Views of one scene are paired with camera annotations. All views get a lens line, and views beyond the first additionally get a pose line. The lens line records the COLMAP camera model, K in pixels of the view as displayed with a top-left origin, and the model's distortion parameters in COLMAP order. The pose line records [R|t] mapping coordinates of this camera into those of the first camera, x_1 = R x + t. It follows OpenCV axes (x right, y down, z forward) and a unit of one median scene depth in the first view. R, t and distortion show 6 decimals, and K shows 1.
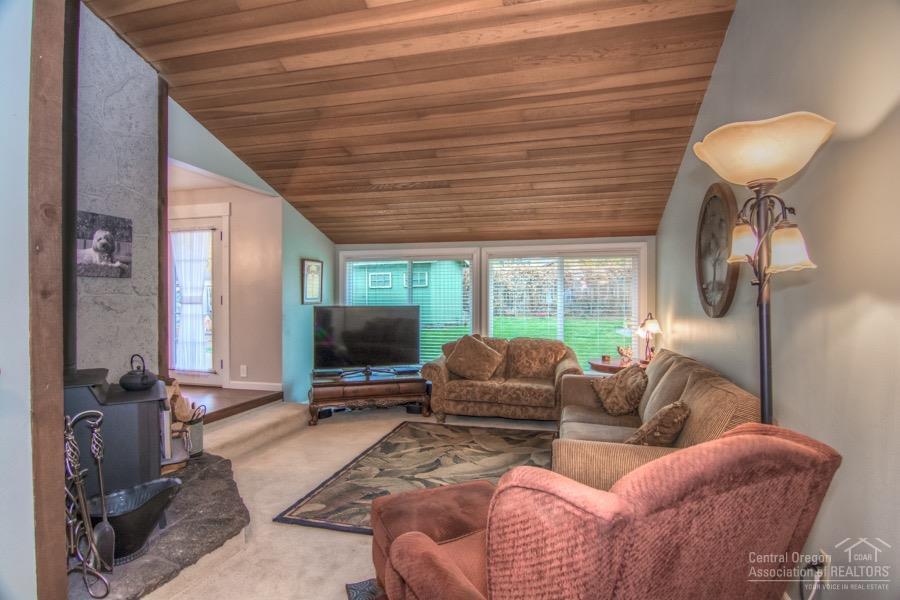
lens RADIAL K [[471.9, 0, 453.9], [0, 471.9, 298.1], [0, 0, 1]] dist [-0.007484, -0.011170]
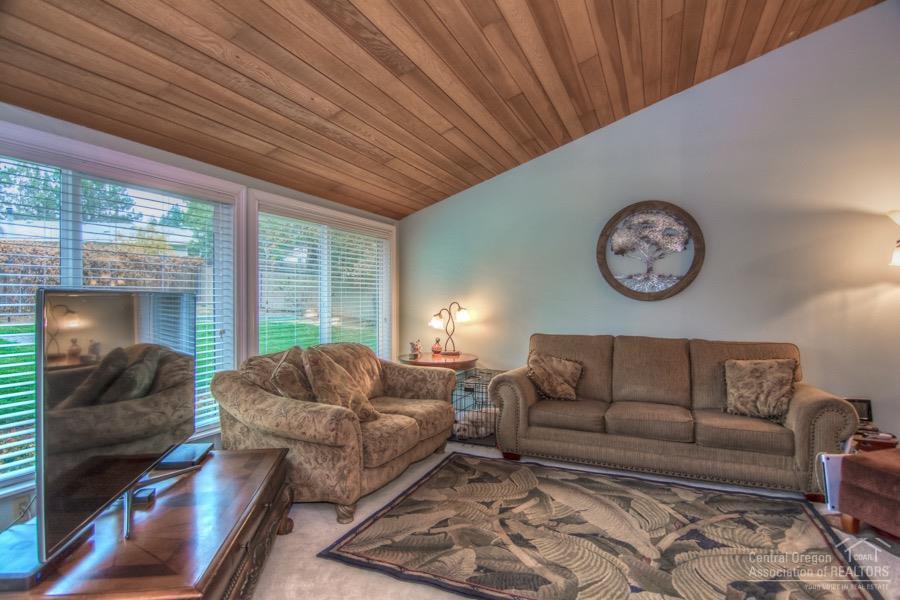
lens RADIAL K [[471.9, 0, 449.3], [0, 471.9, 296.8], [0, 0, 1]] dist [-0.007484, -0.011170]
pose [[0.165927, 0.003409, 0.986132, -0.630375], [-0.004788, 0.999985, -0.002652, 0.027318], [-0.986126, -0.004282, 0.165941, 0.986332]]
